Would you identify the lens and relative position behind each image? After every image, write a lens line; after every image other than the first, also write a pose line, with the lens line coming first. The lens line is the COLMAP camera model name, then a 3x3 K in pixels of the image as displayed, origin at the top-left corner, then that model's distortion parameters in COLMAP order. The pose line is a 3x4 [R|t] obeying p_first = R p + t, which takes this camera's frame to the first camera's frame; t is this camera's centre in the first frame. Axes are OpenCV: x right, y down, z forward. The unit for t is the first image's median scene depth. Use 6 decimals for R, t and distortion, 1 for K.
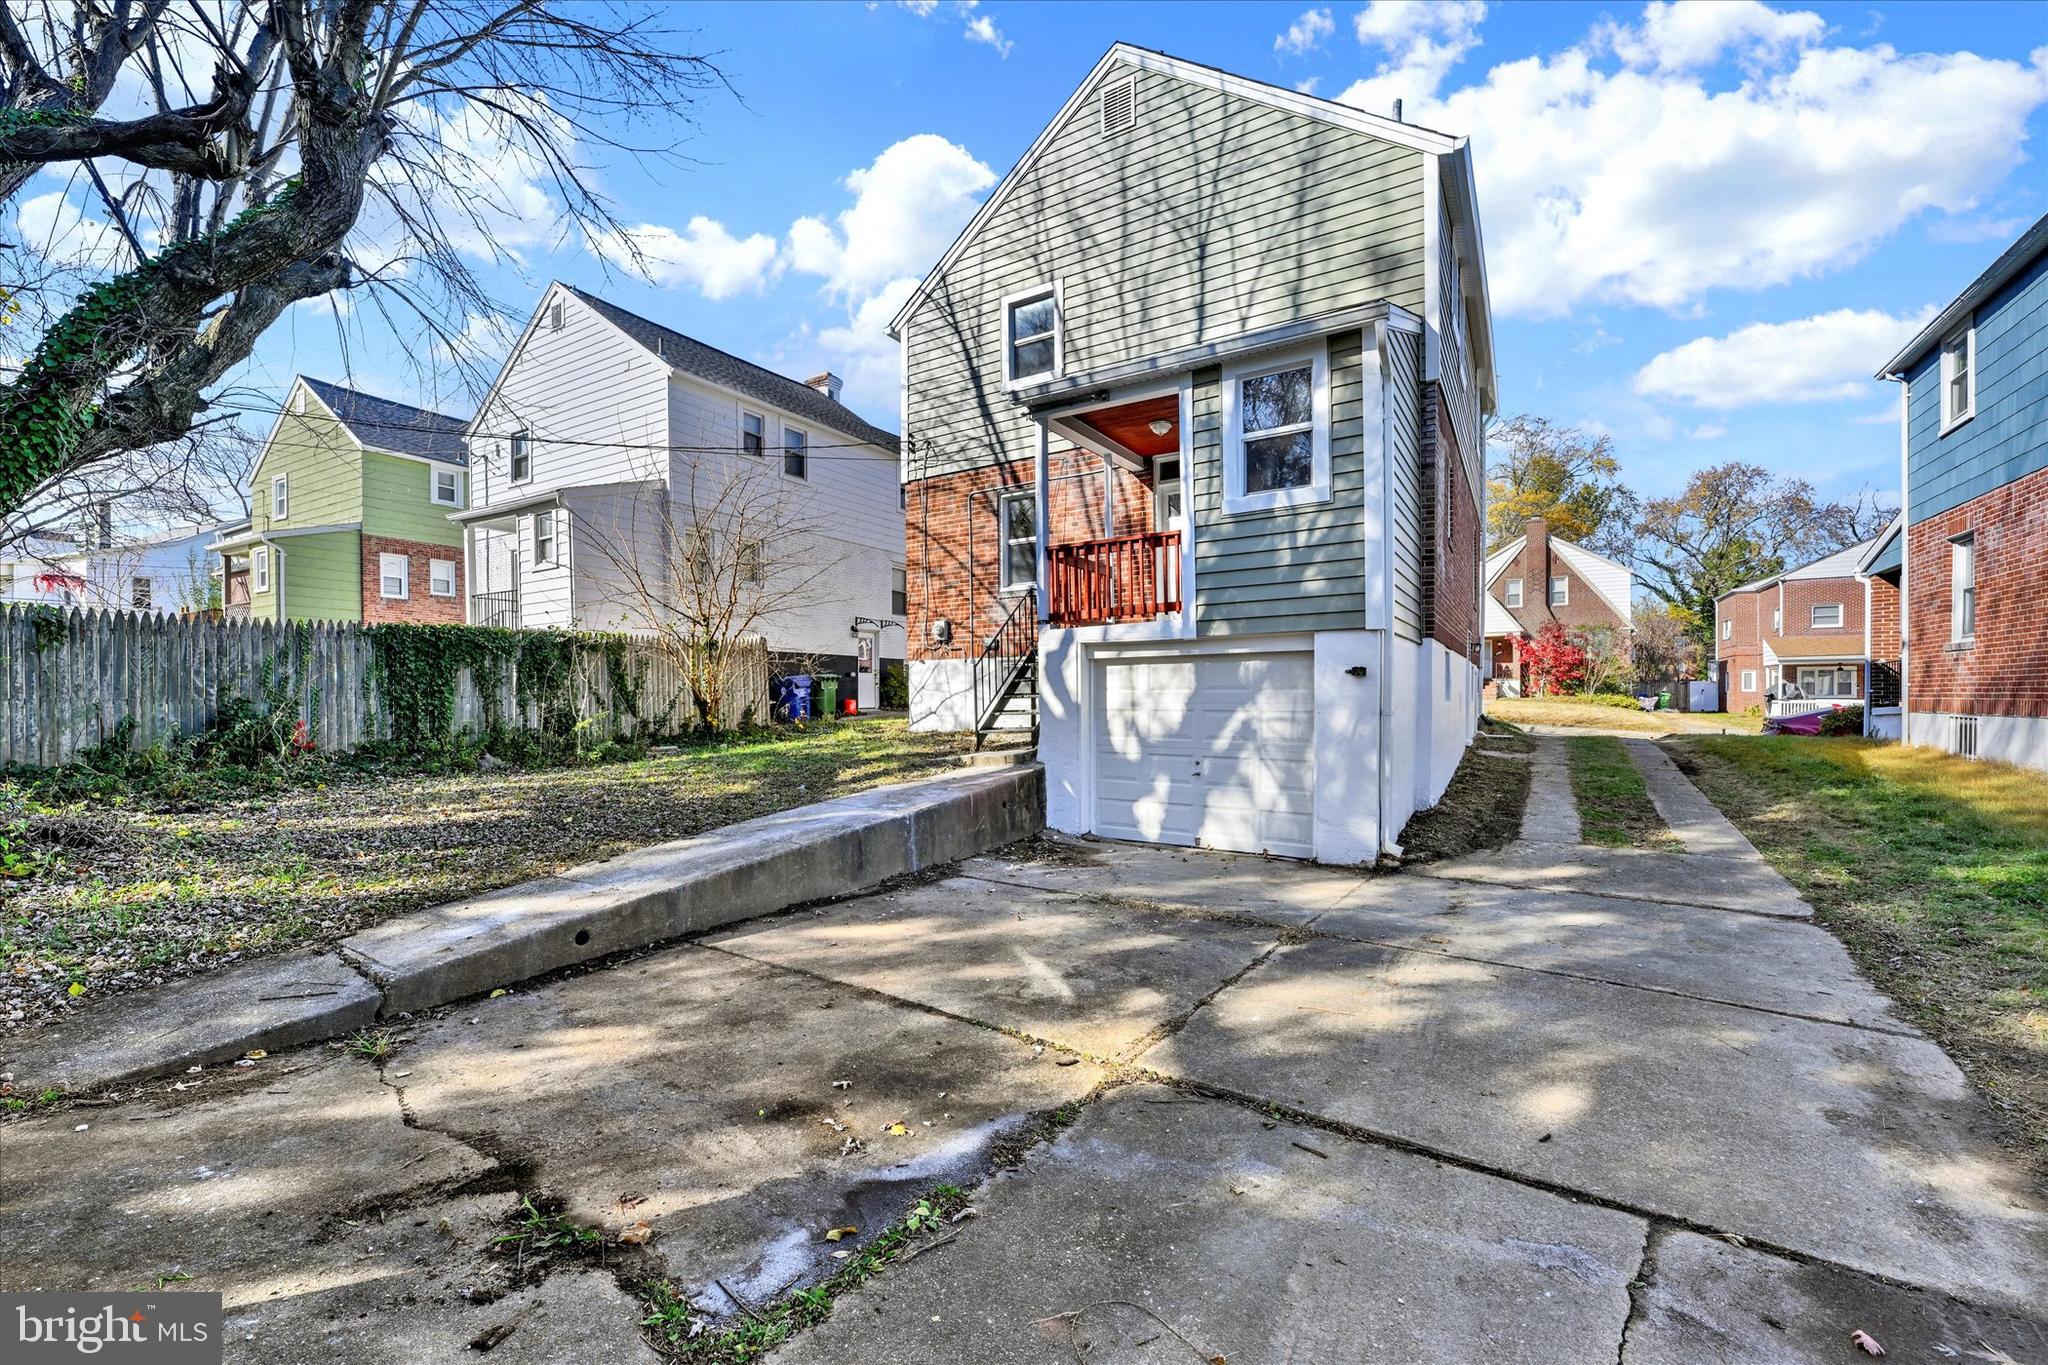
lens RADIAL K [[834.3, 0, 1022.0], [0, 834.3, 698.6], [0, 0, 1]] dist [-0.002158, 0.000416]
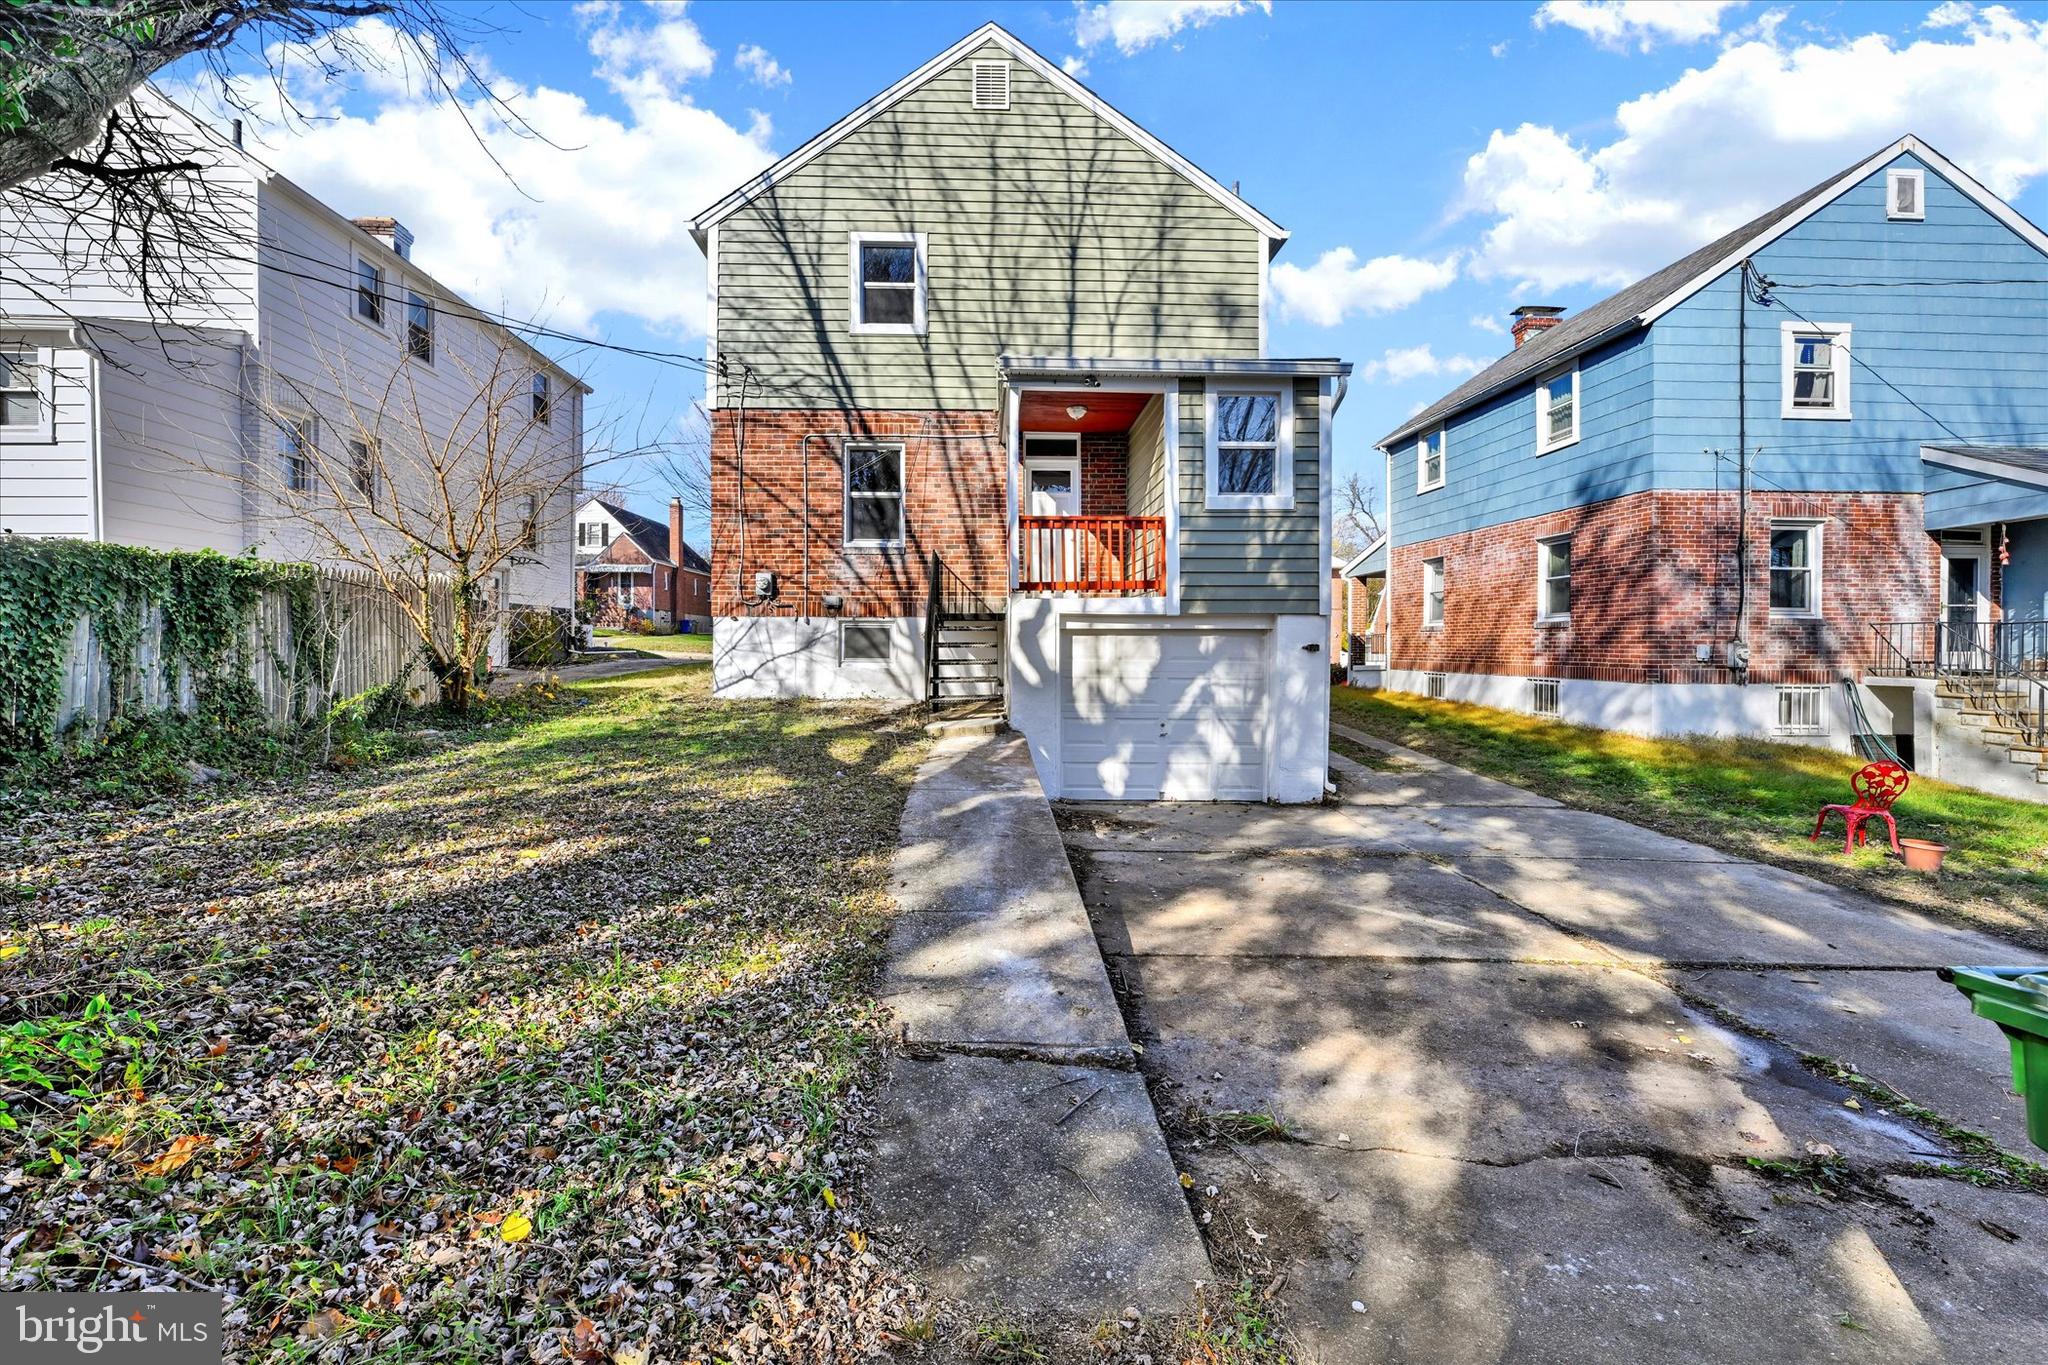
lens RADIAL K [[834.3, 0, 1029.0], [0, 834.3, 645.5], [0, 0, 1]] dist [-0.002158, 0.000416]
pose [[0.825409, 0.010449, 0.564439, -0.441488], [-0.008785, 0.999945, -0.005665, -0.016913], [-0.564467, -0.000283, 0.825455, 0.135045]]
